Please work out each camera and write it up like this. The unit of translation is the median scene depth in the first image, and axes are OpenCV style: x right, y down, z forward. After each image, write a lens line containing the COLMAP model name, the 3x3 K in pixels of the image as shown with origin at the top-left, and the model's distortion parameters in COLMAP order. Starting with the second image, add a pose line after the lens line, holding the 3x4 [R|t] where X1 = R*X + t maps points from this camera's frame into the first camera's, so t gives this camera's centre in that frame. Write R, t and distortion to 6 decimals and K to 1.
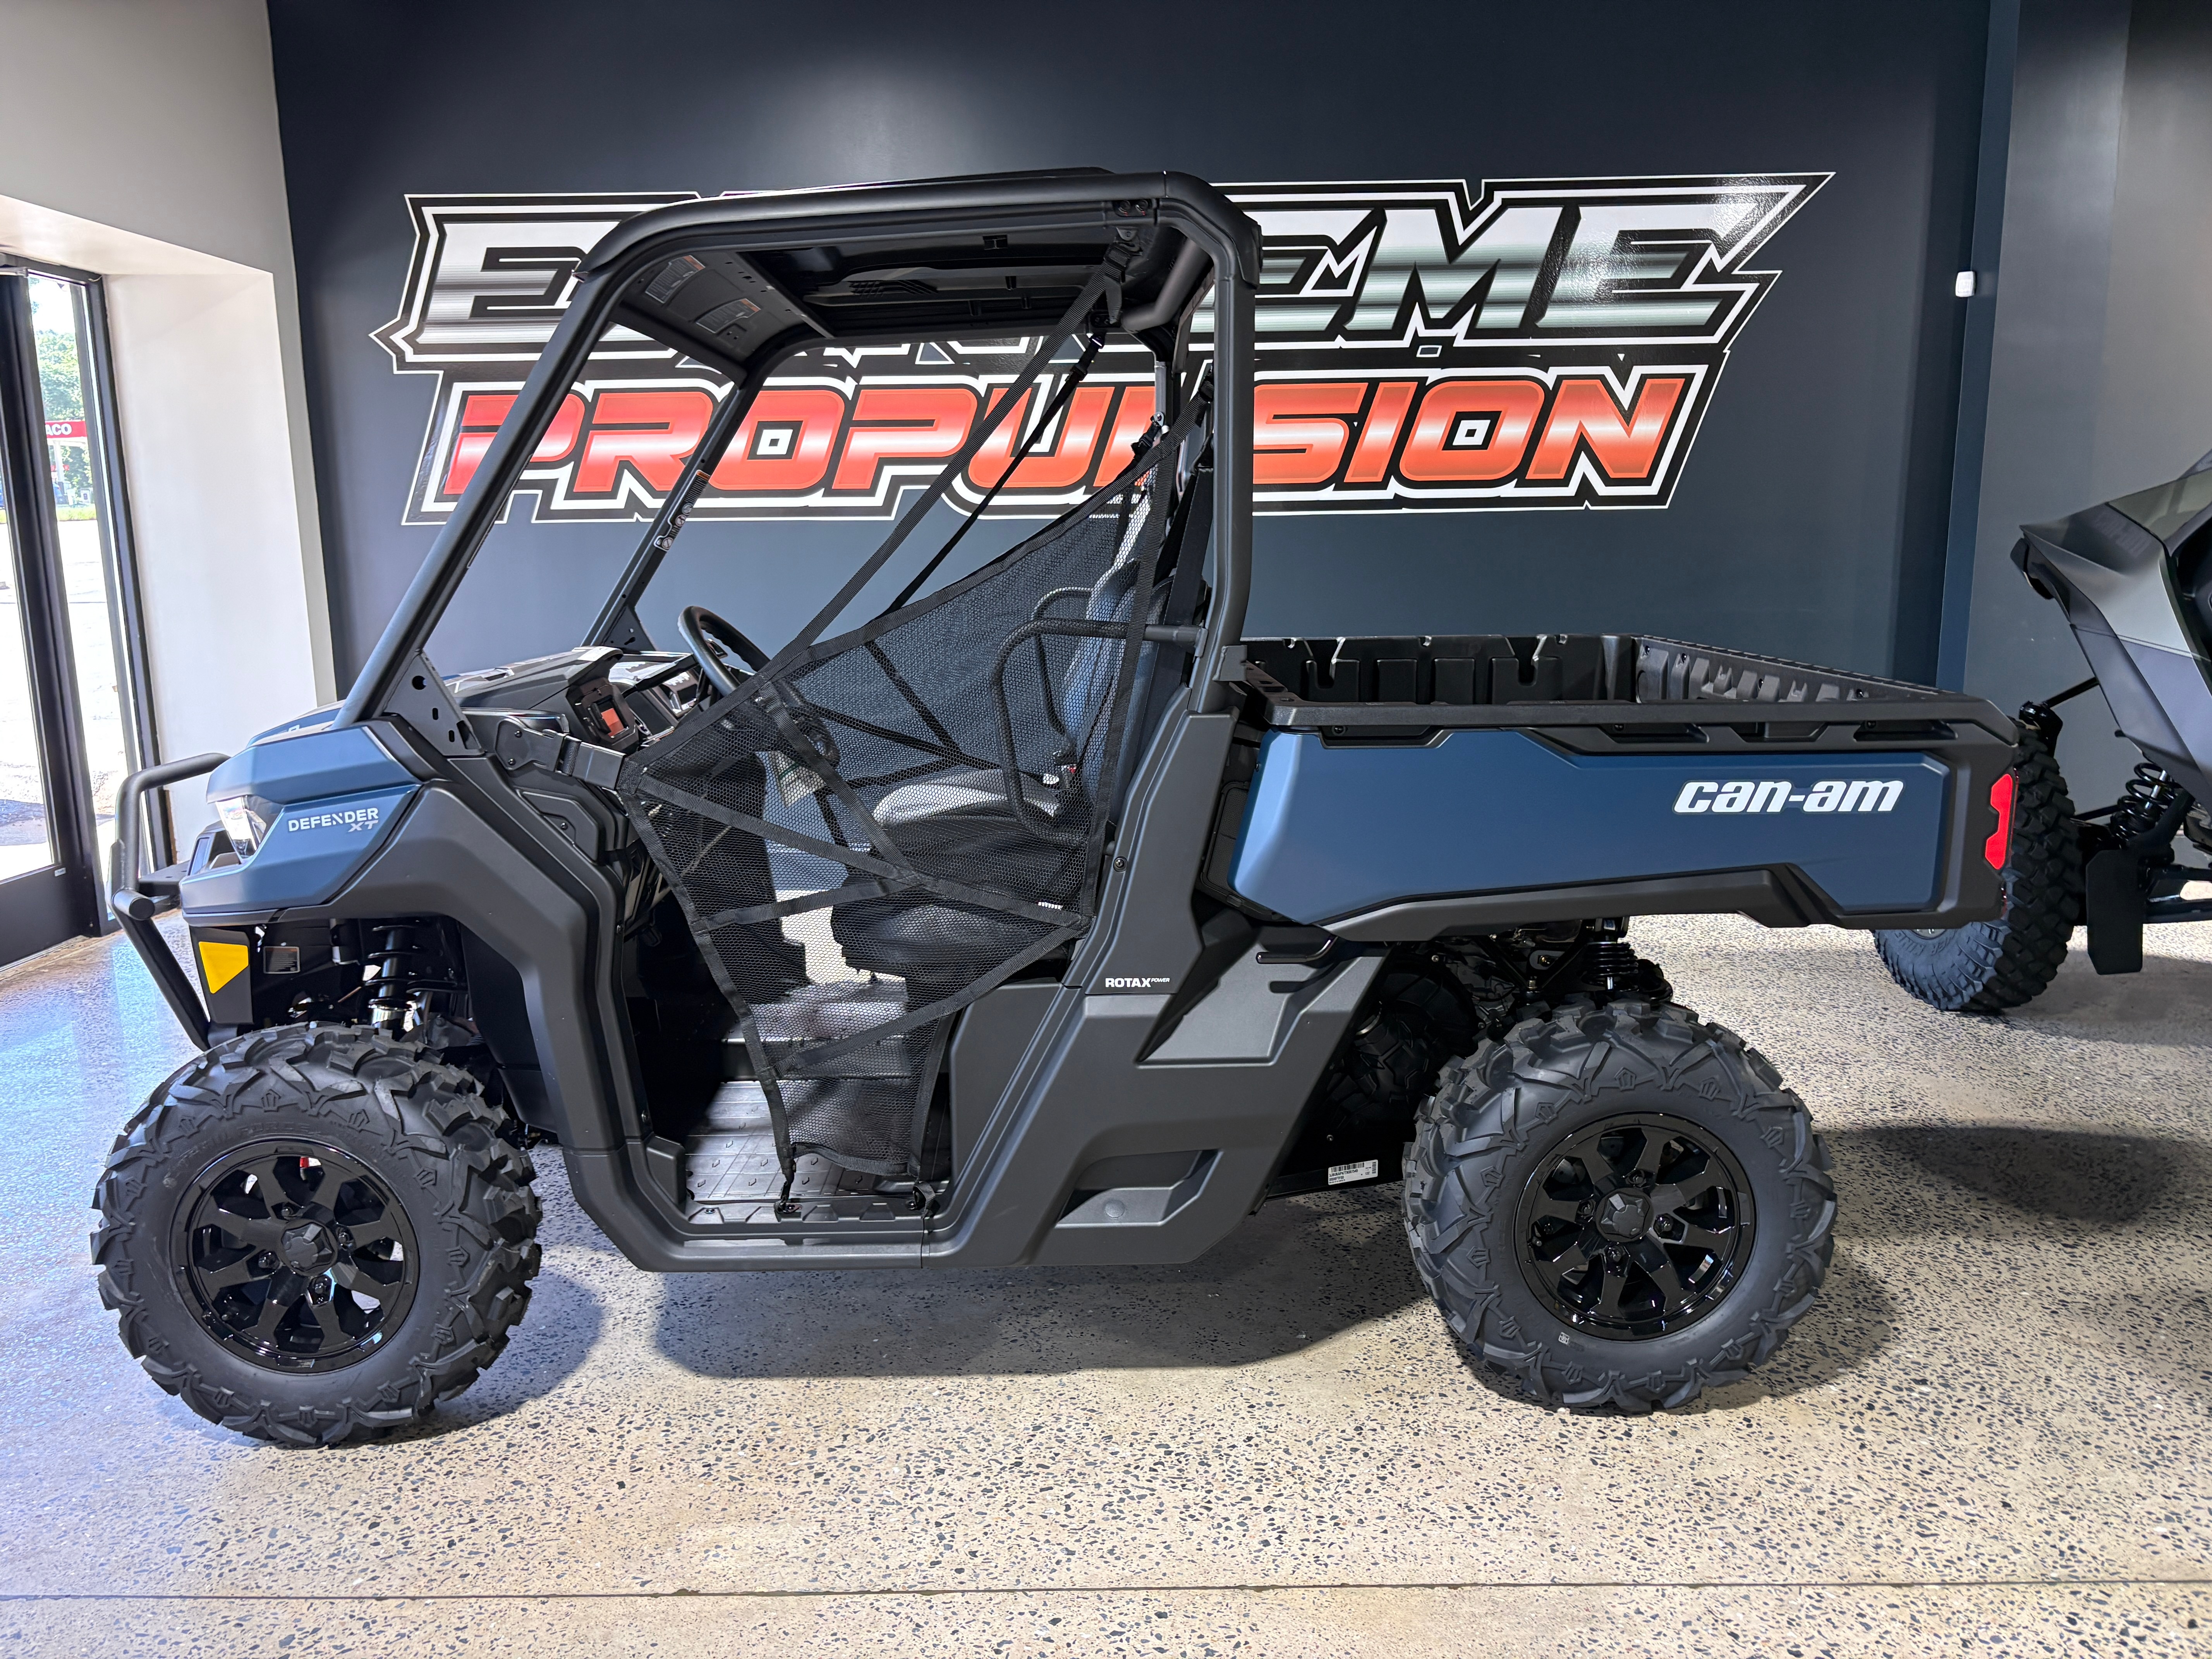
lens RADIAL K [[1674.7, 0, 1091.8], [0, 1674.7, 835.2], [0, 0, 1]] dist [0.028354, -0.022517]
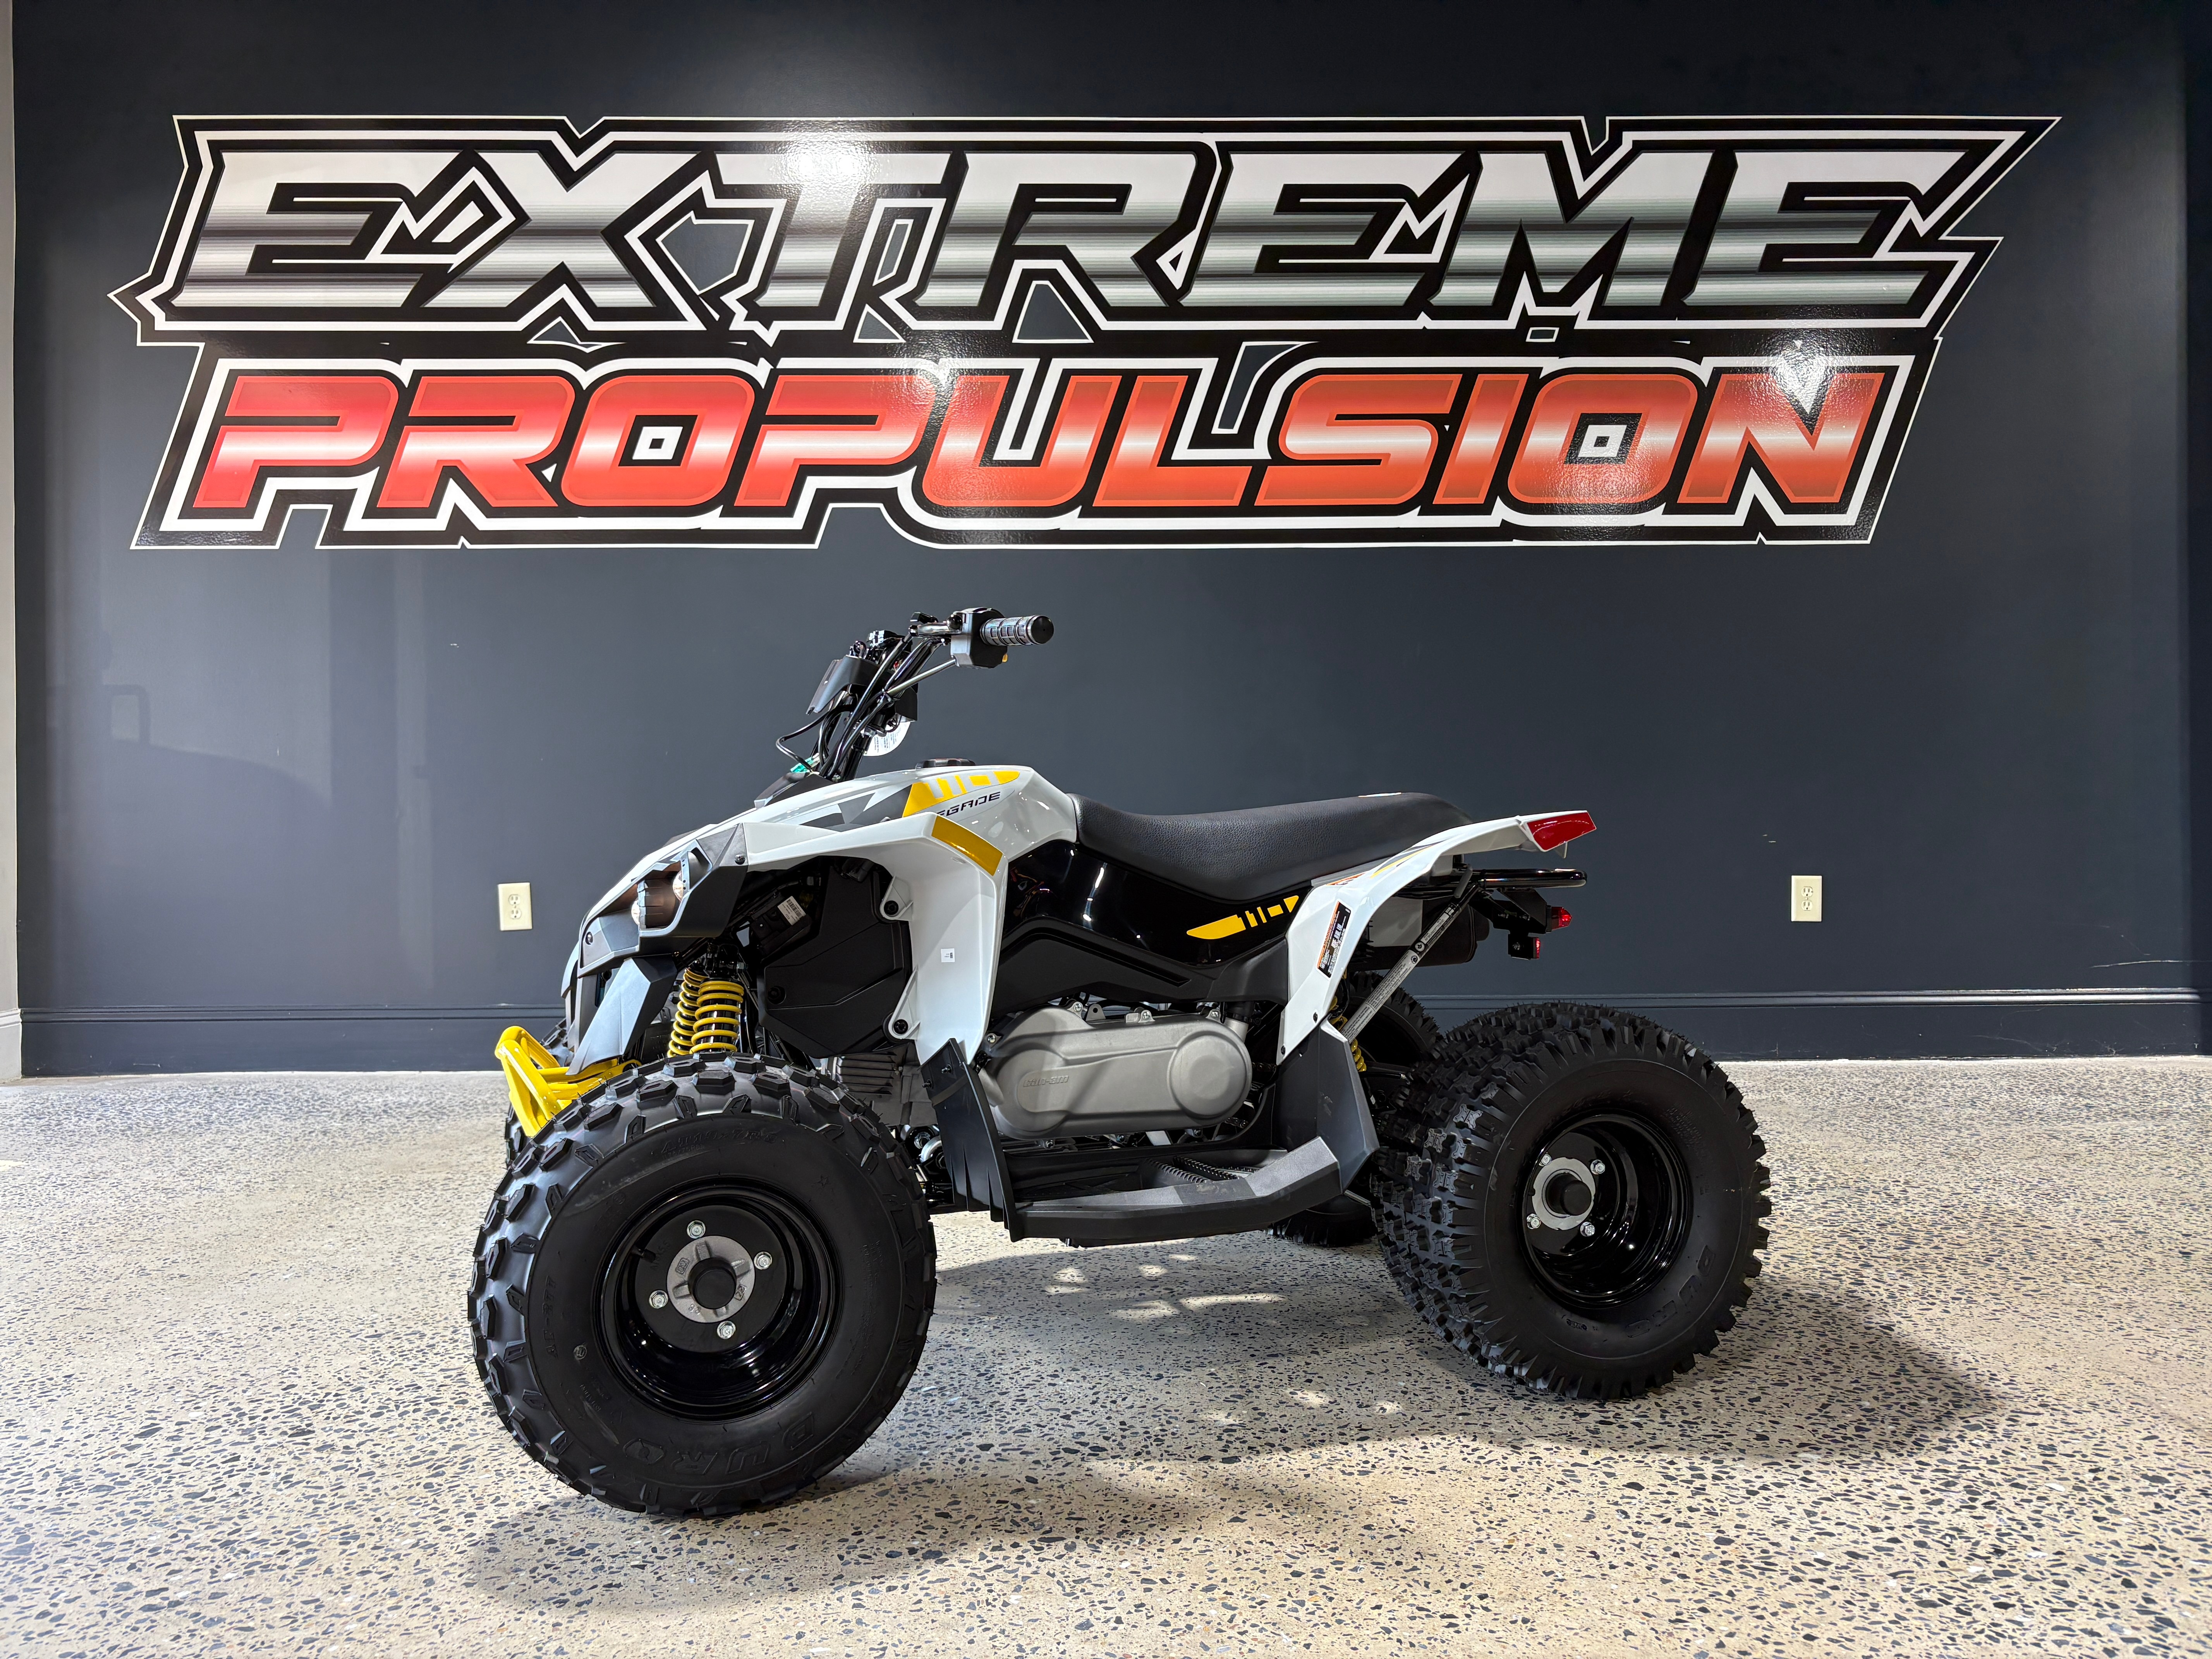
lens RADIAL K [[1674.7, 0, 1095.8], [0, 1674.7, 825.8], [0, 0, 1]] dist [0.028354, -0.022517]
pose [[0.999705, 0.006358, 0.023444, -0.014290], [-0.002022, 0.983573, -0.180499, 0.062812], [-0.024206, 0.180398, 0.983296, 0.309503]]
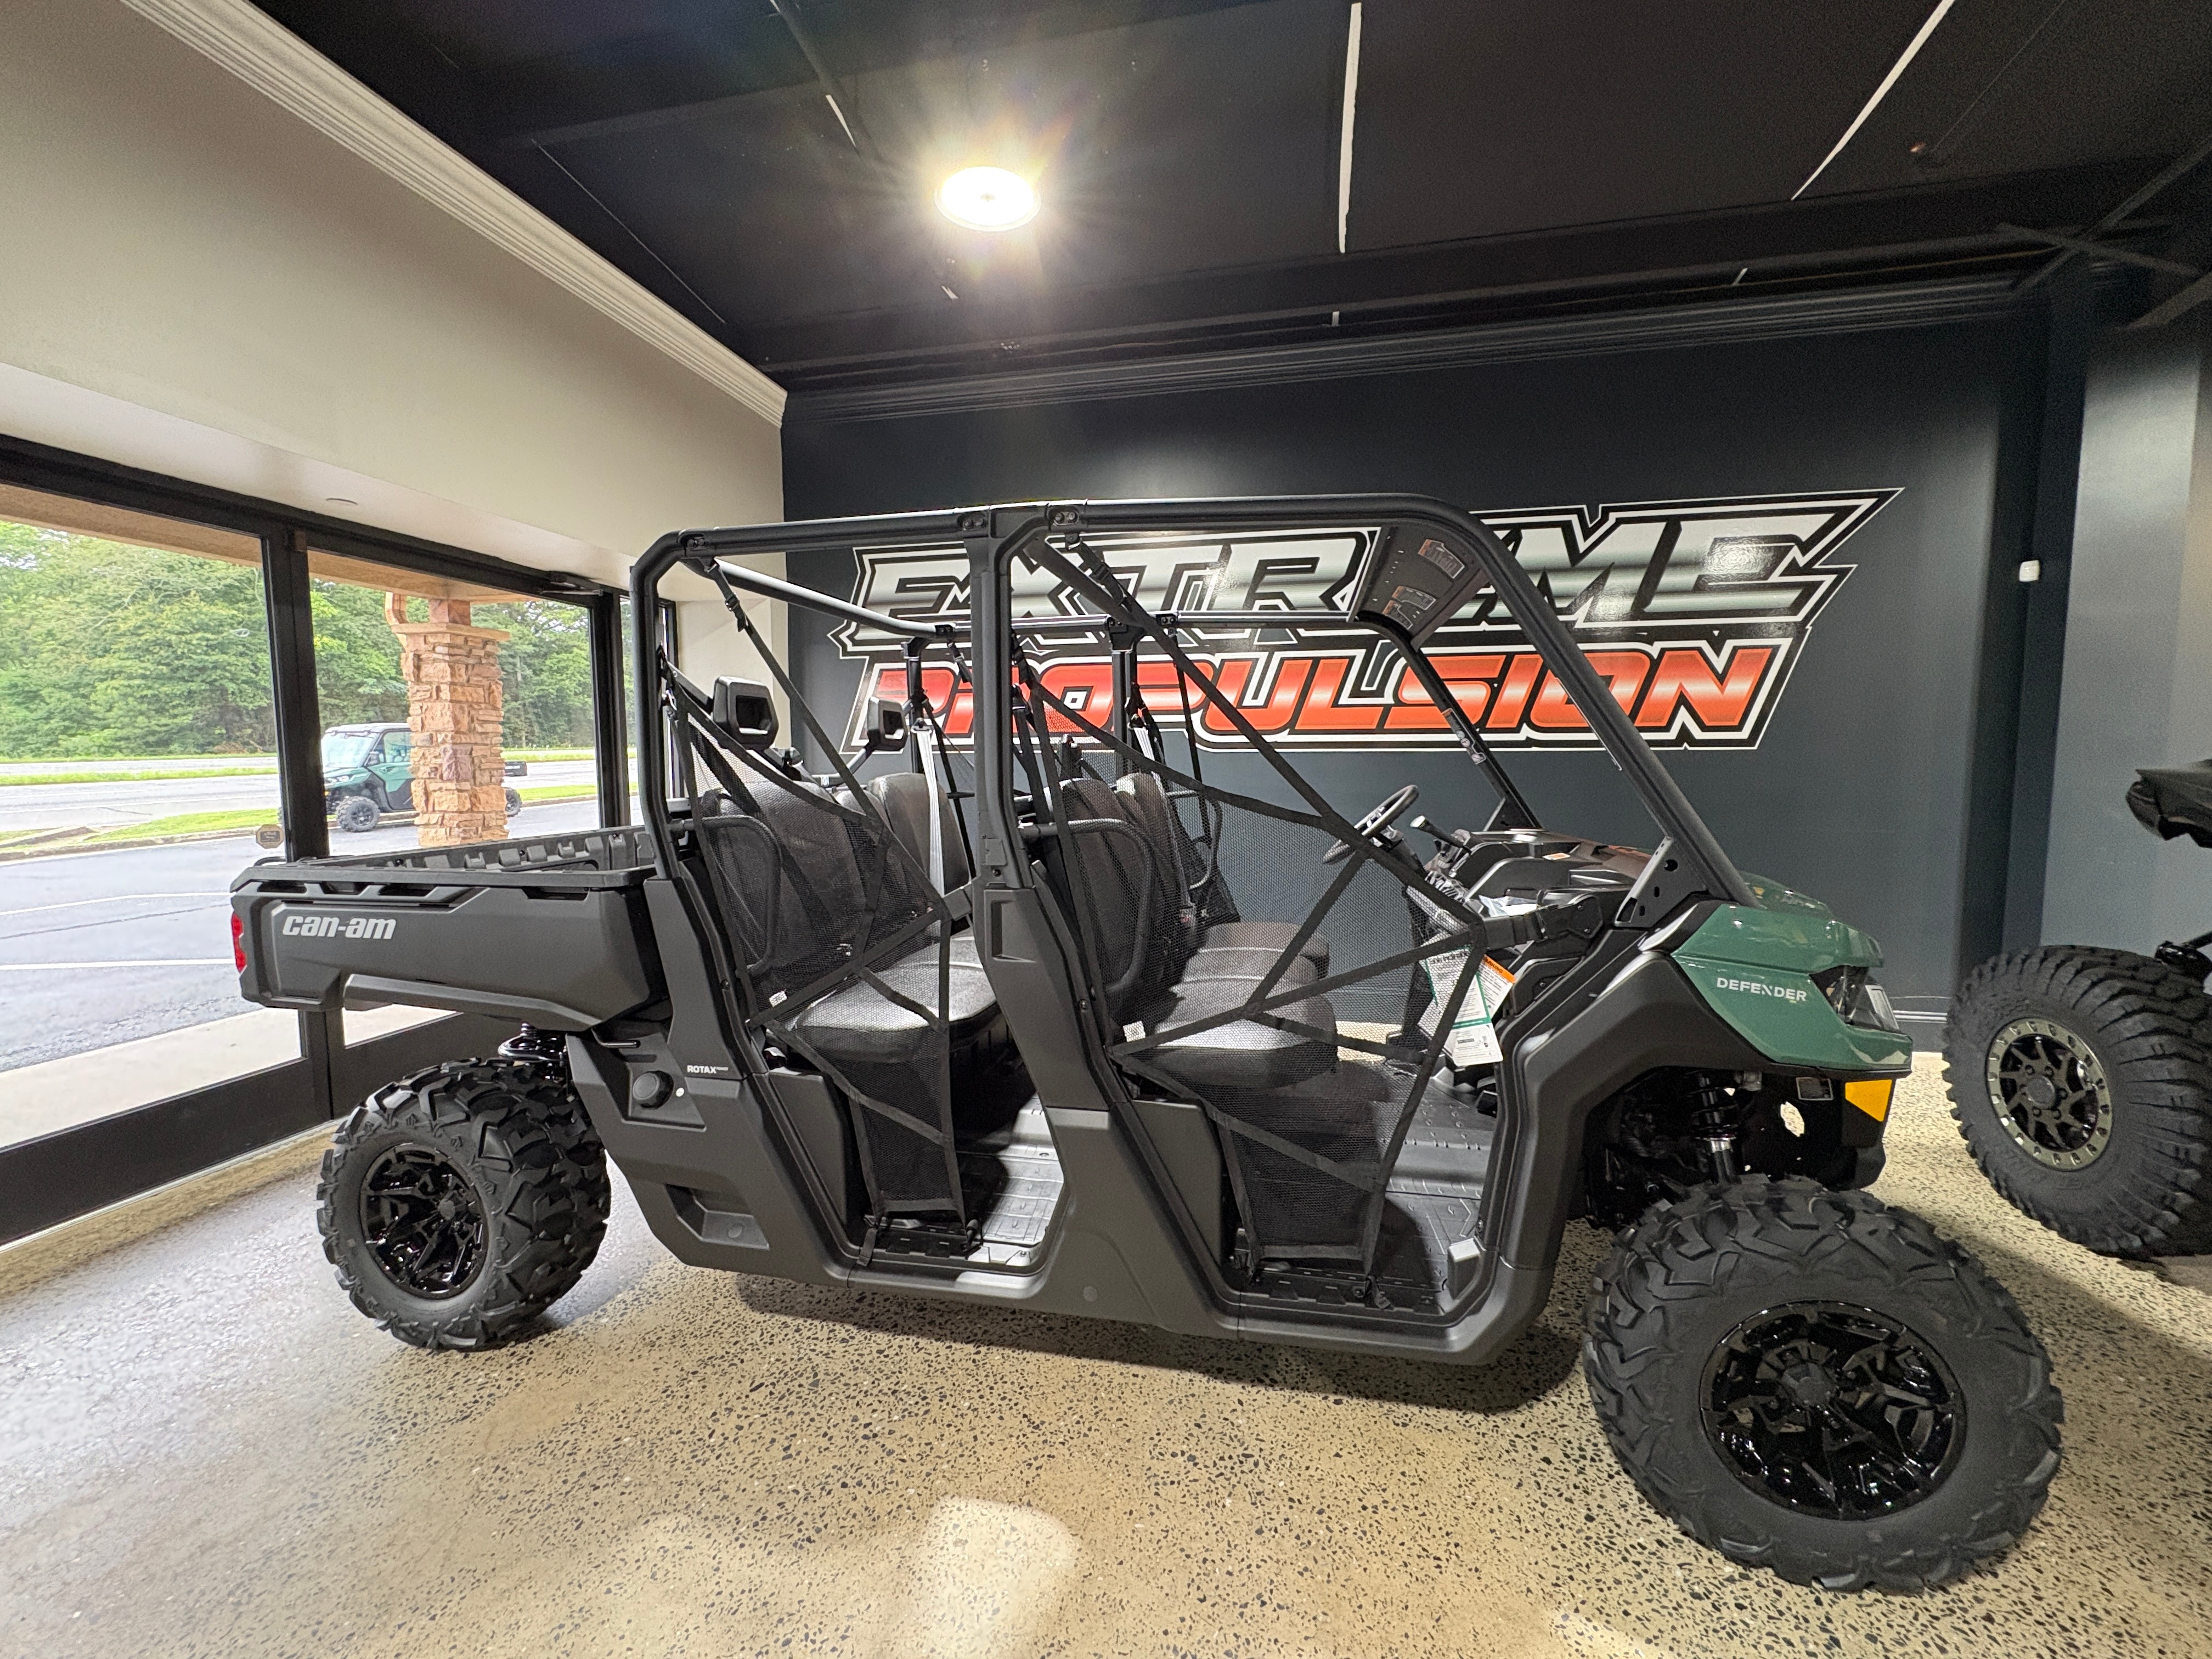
lens RADIAL K [[874.6, 0, 1107.2], [0, 874.6, 828.5], [0, 0, 1]] dist [-0.002607, 0.000893]
pose [[0.980587, 0.024997, -0.194486, -0.008965], [-0.044532, 0.994314, -0.096732, -0.049943], [0.190962, 0.103515, 0.976124, 0.272856]]
